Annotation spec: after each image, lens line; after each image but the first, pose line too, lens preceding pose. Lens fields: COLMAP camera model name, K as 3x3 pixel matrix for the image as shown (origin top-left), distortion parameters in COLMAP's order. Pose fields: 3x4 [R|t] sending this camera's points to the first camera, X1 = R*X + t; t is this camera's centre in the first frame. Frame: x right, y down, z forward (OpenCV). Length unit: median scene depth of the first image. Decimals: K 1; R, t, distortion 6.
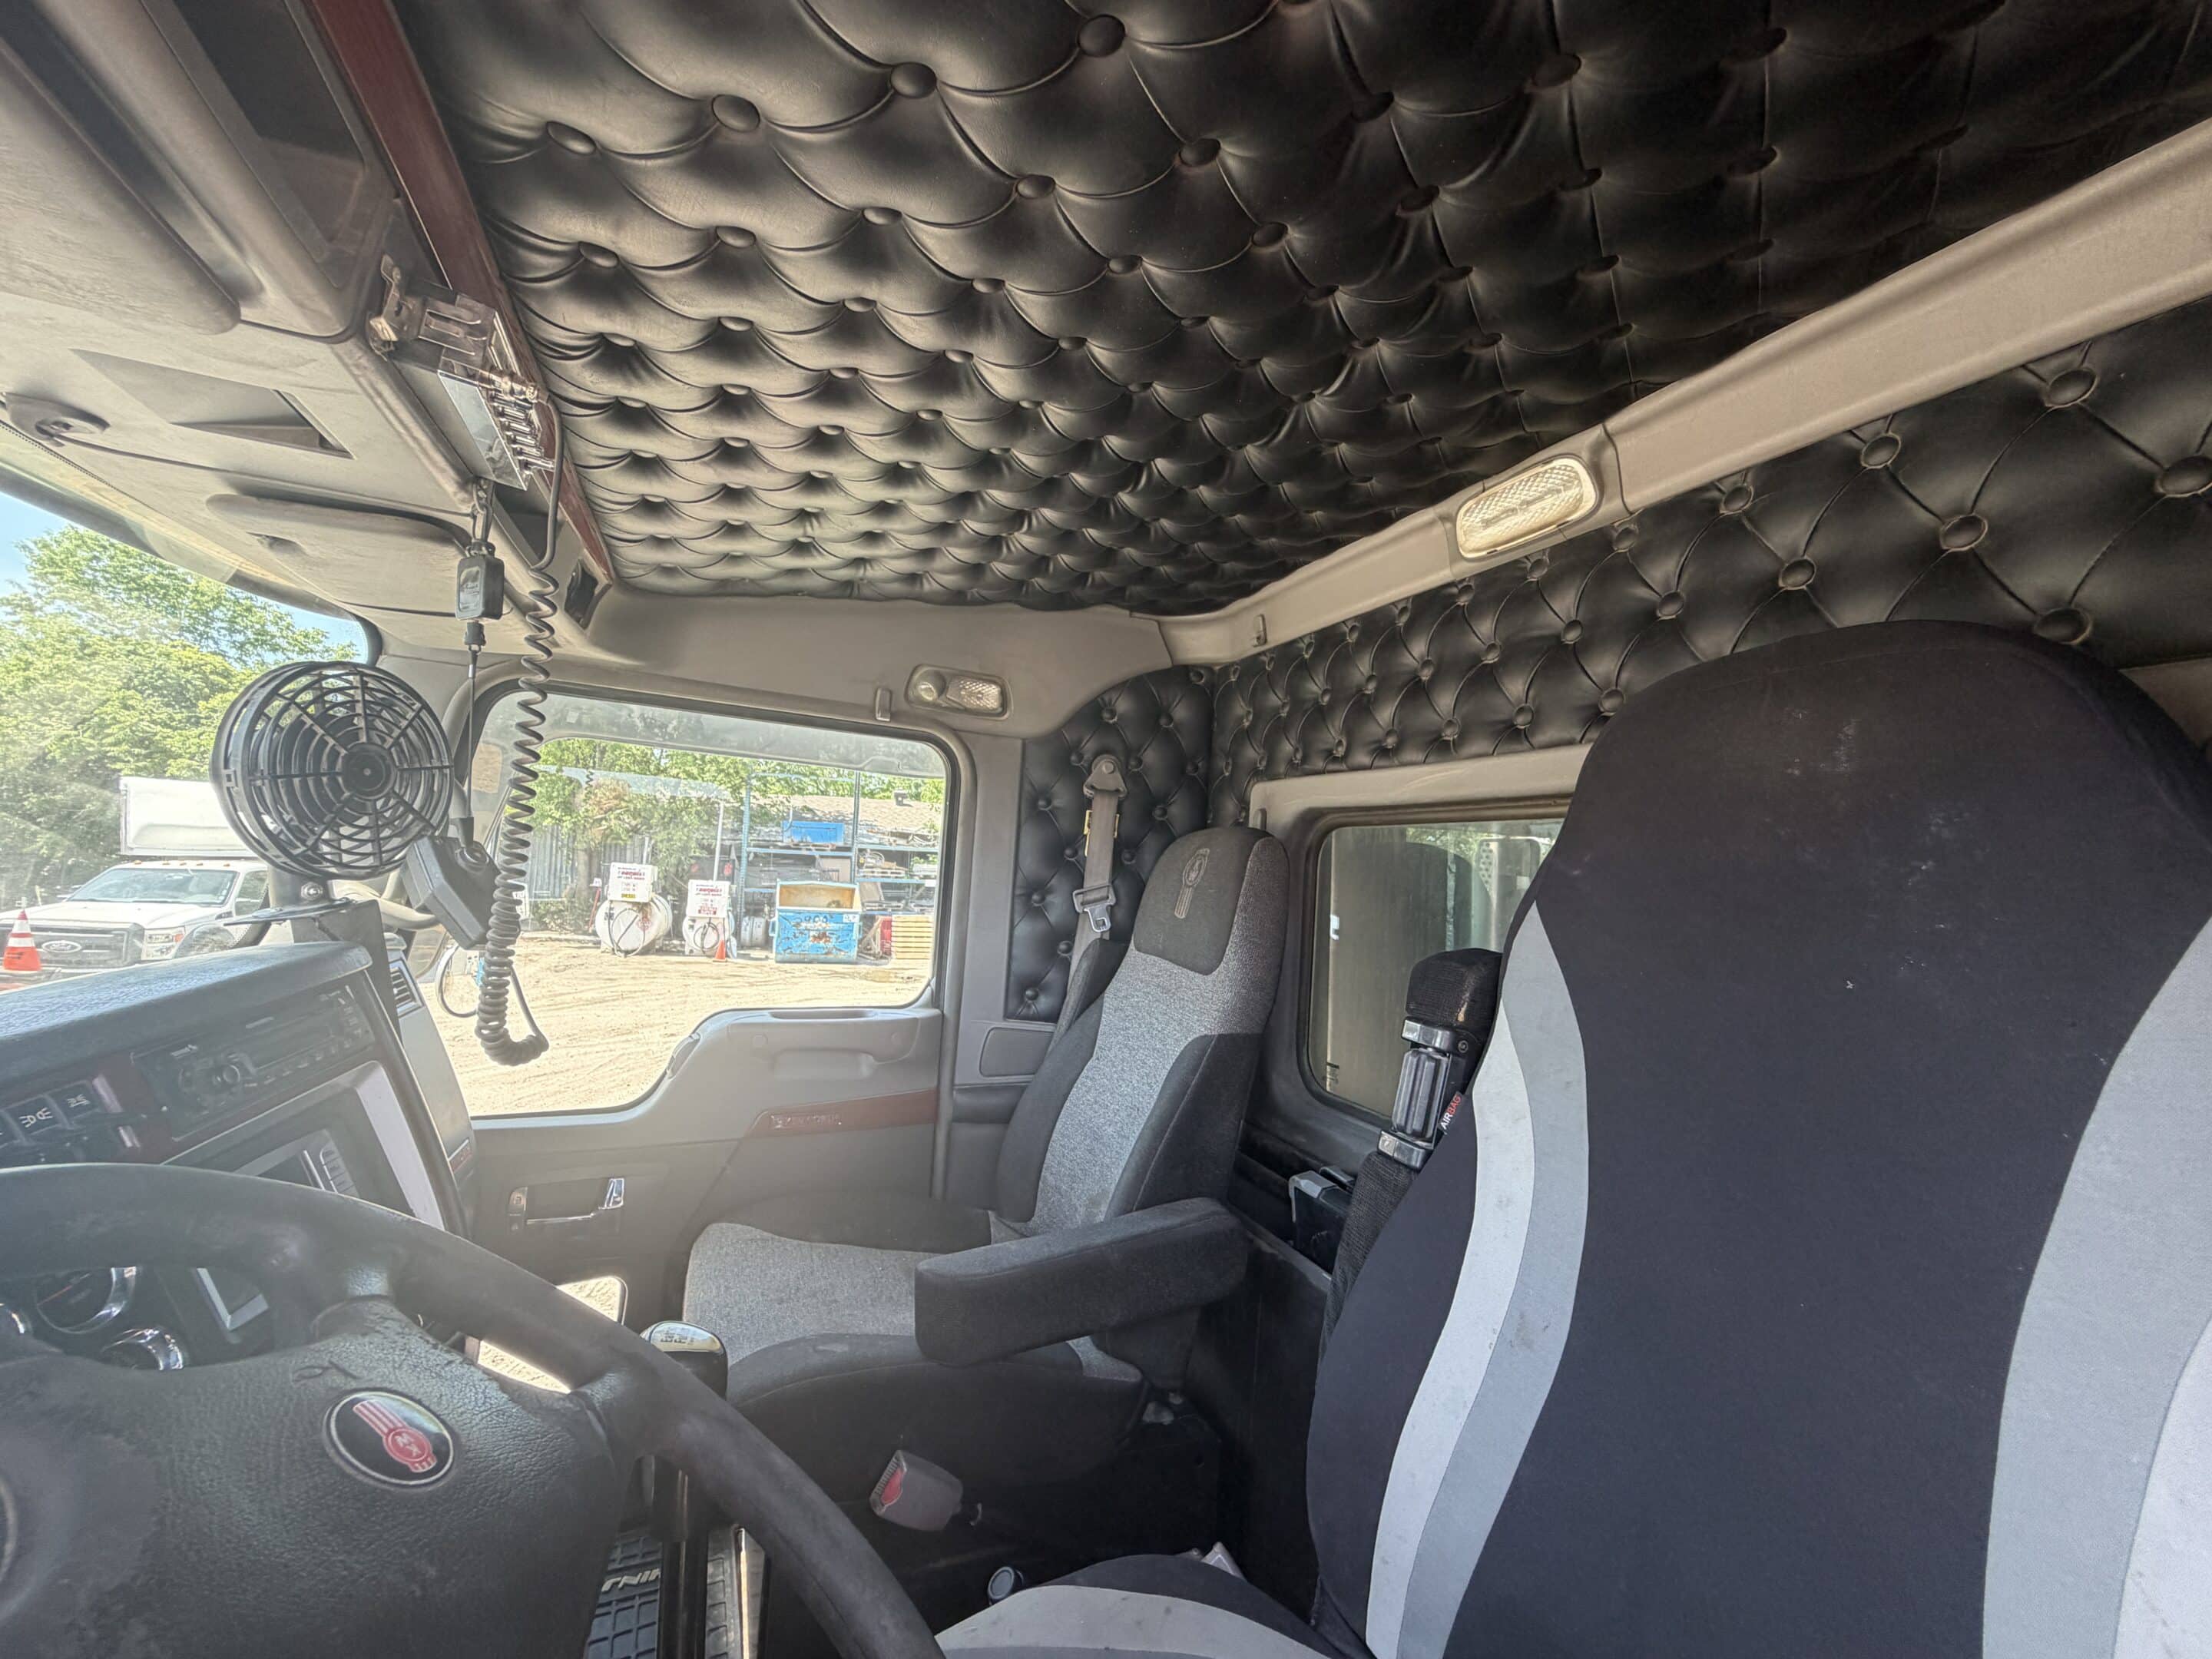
lens RADIAL K [[887.0, 0, 1106.0], [0, 887.0, 829.5], [0, 0, 1]] dist [-0.000926, 0.000131]
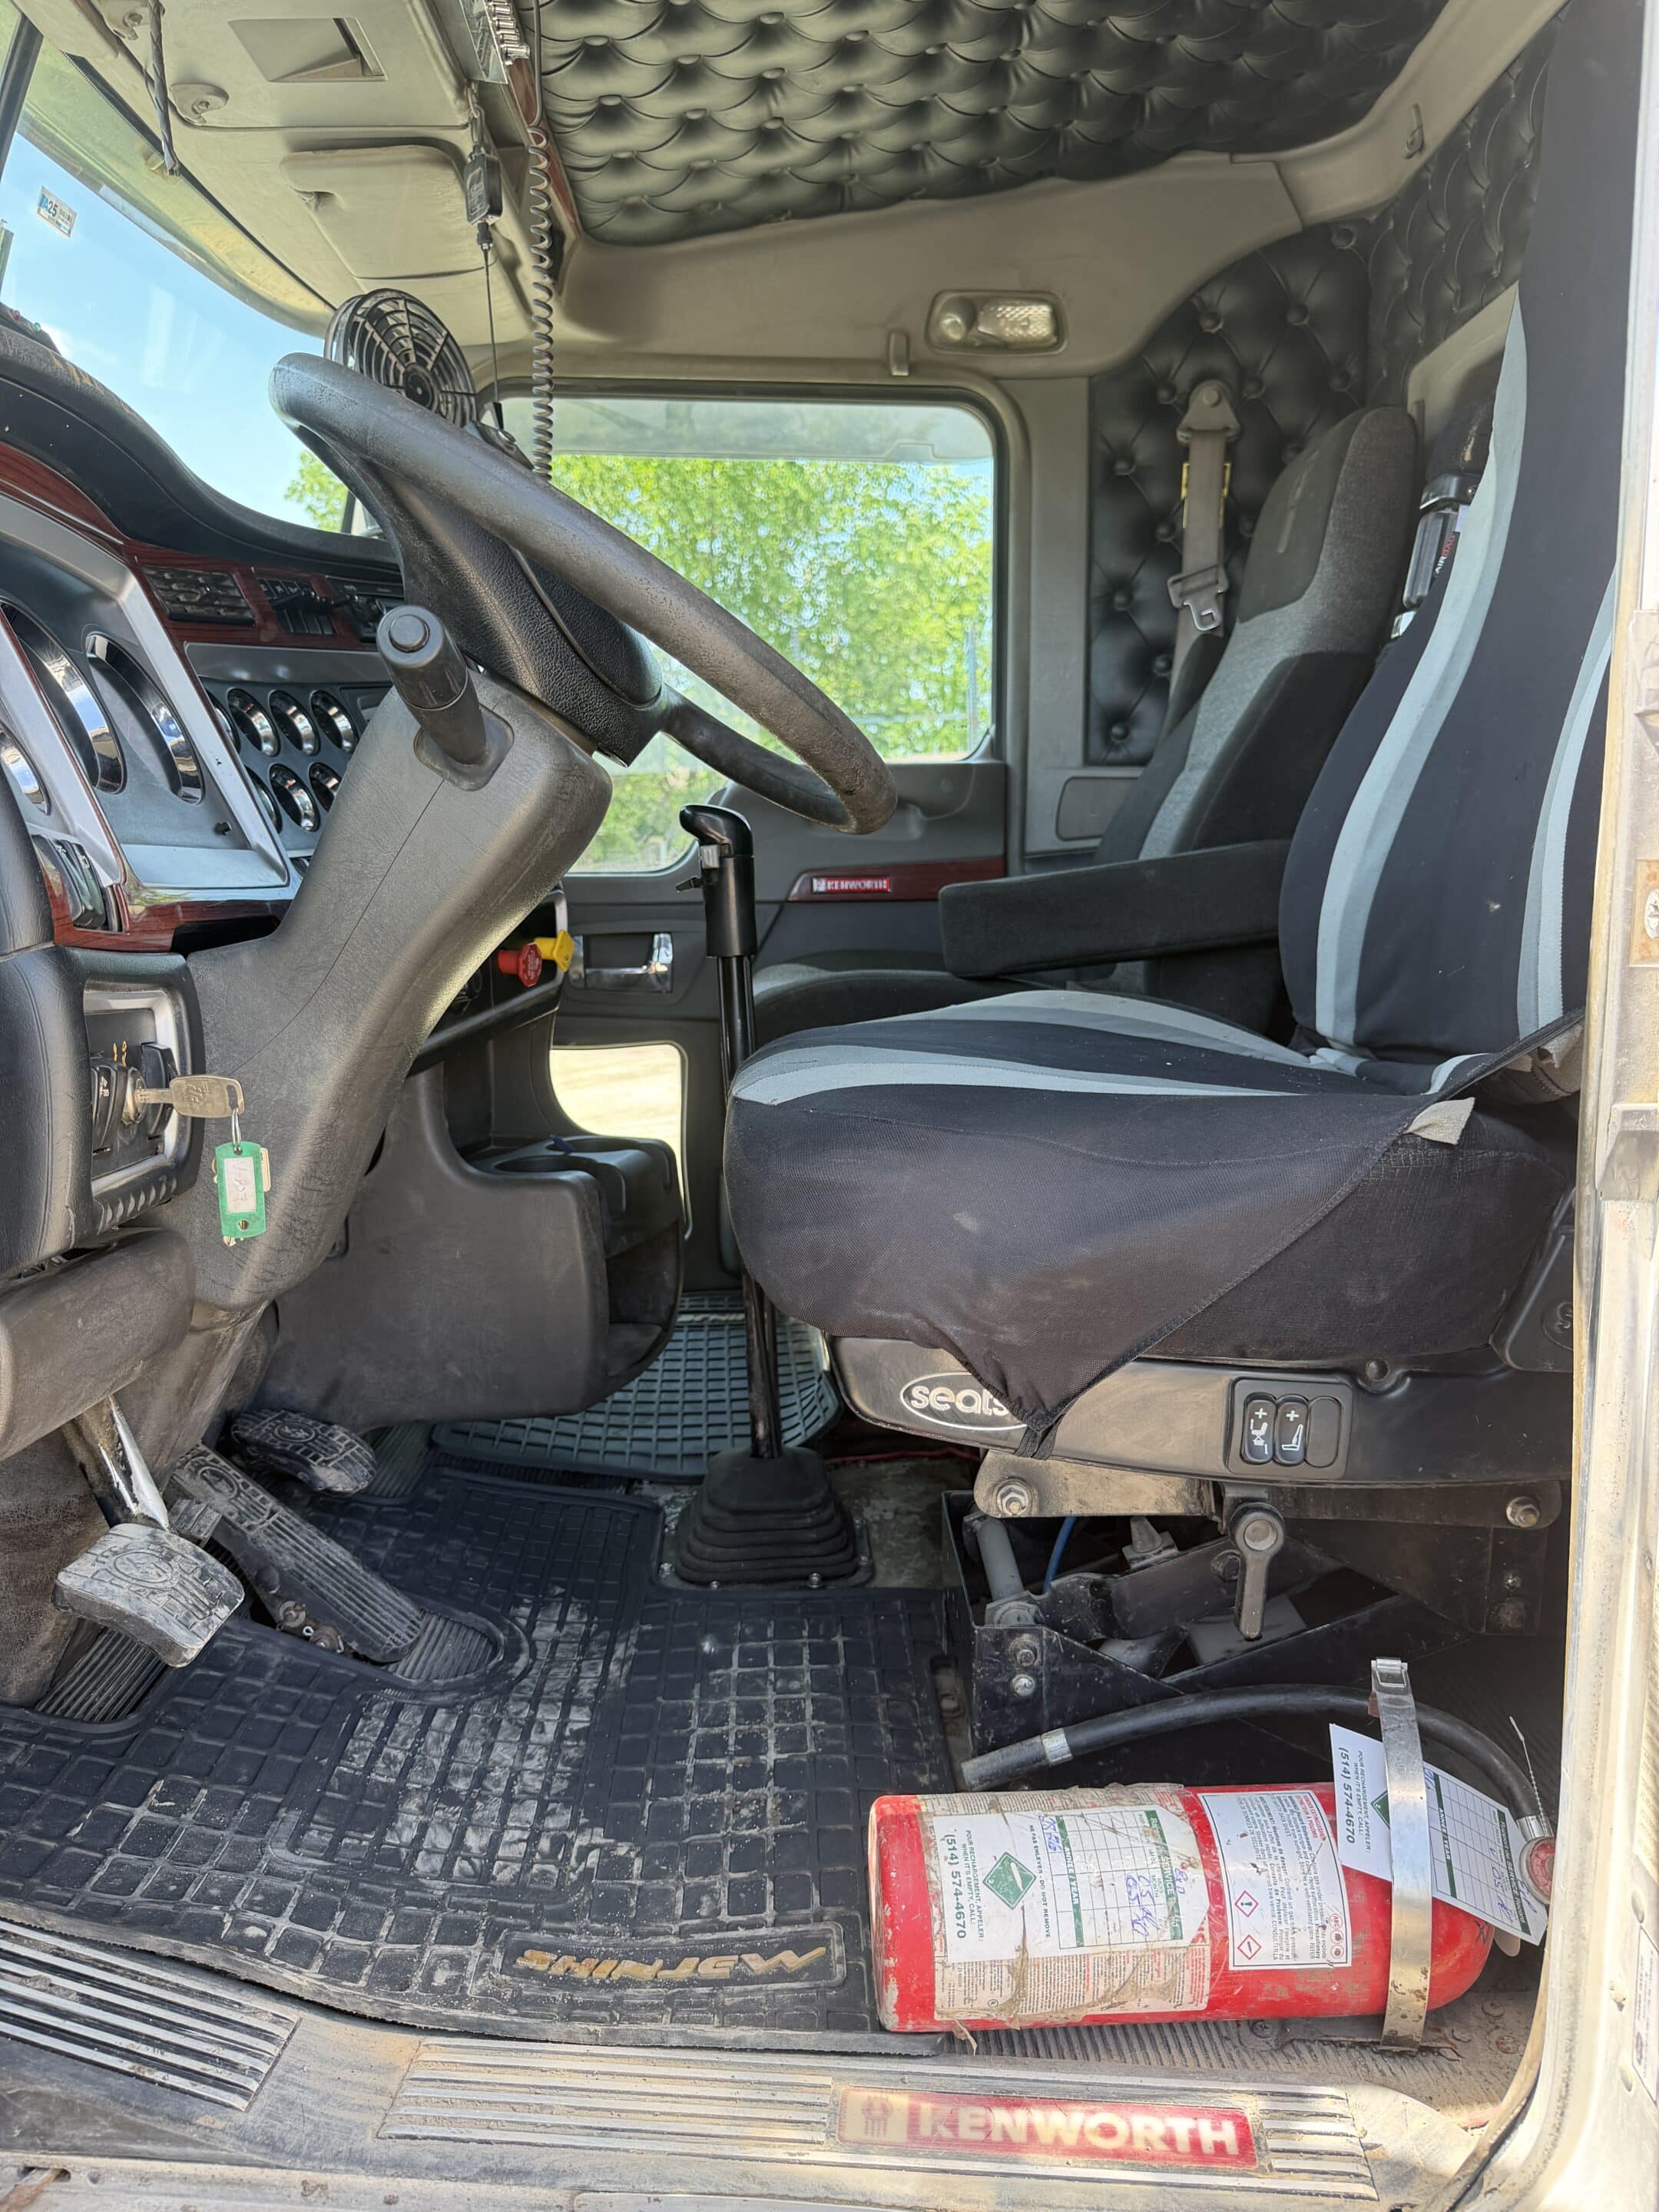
lens RADIAL K [[1588.8, 0, 829.5], [0, 1588.8, 1106.0], [0, 0, 1]] dist [-0.000160, -0.007974]
pose [[0.926193, -0.025822, -0.376164, 0.204615], [0.094477, 0.981720, 0.165229, 0.277664], [0.365021, -0.188573, 0.911702, -0.428330]]
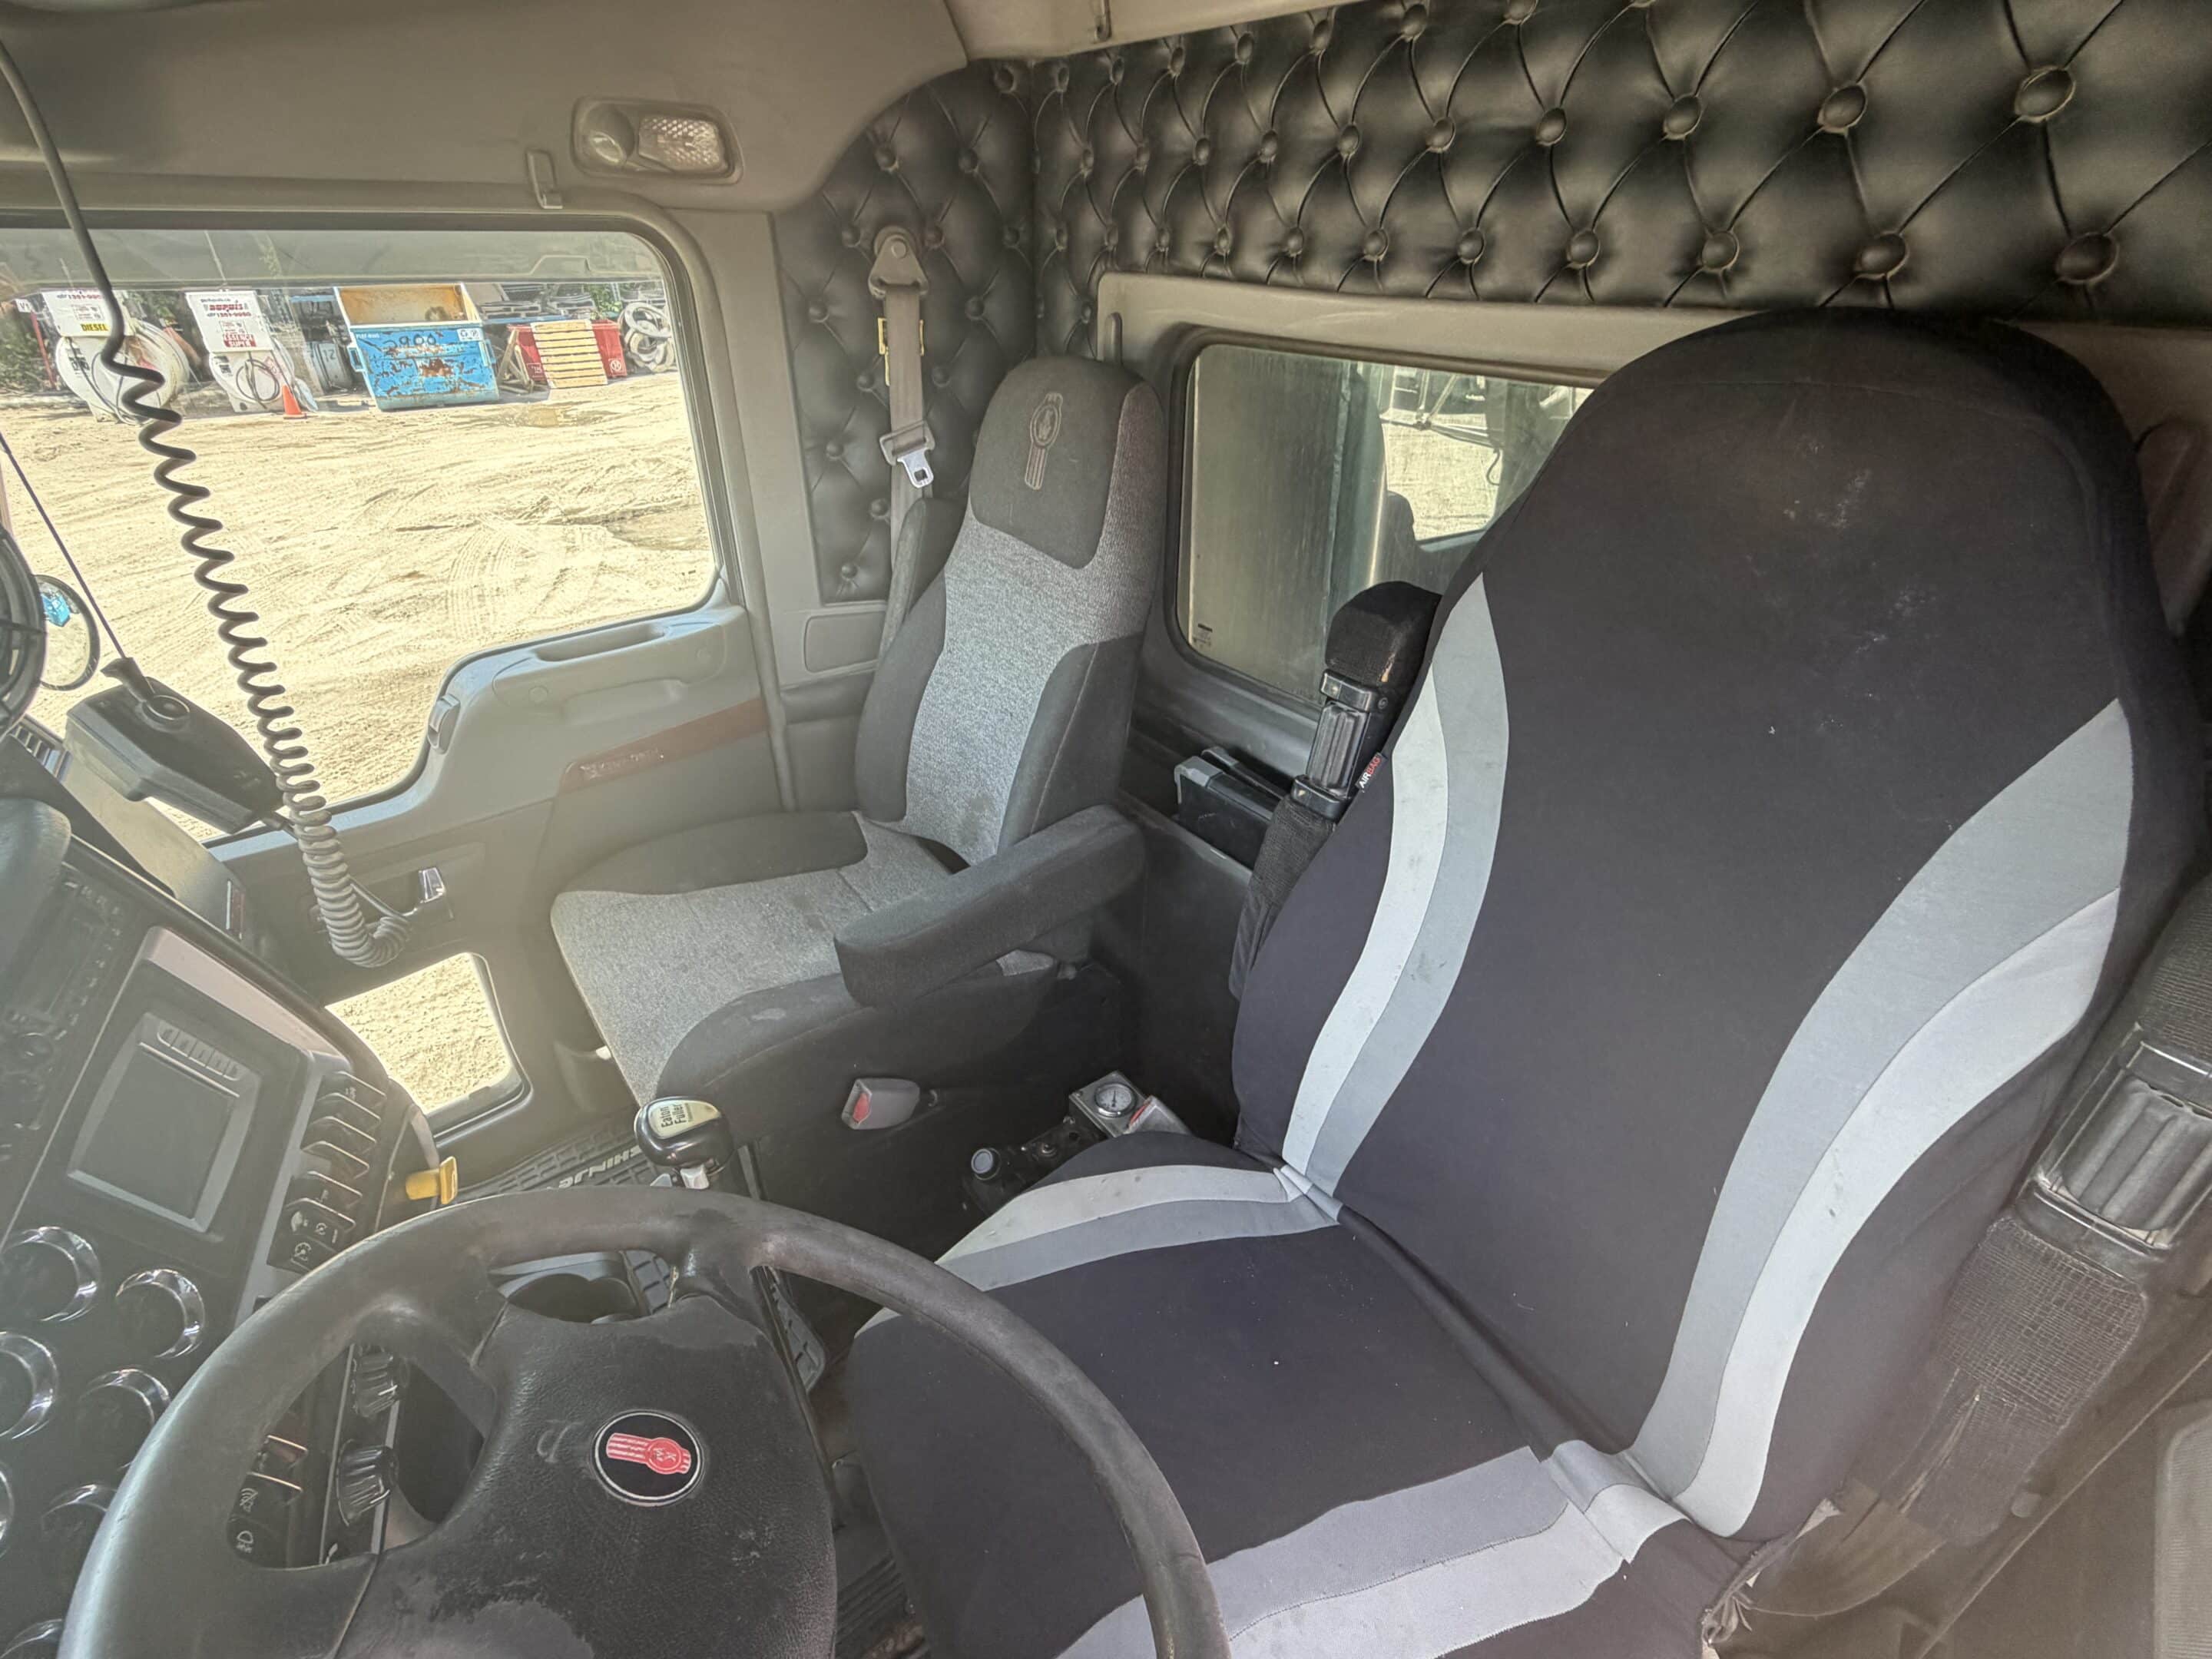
lens RADIAL K [[1025.4, 0, 1106.0], [0, 1025.4, 829.5], [0, 0, 1]] dist [0.000365, -0.000725]
pose [[0.969893, -0.166717, 0.177520, -0.066719], [0.038808, 0.825430, 0.563169, -0.158462], [-0.240420, -0.539325, 0.807049, 0.040978]]
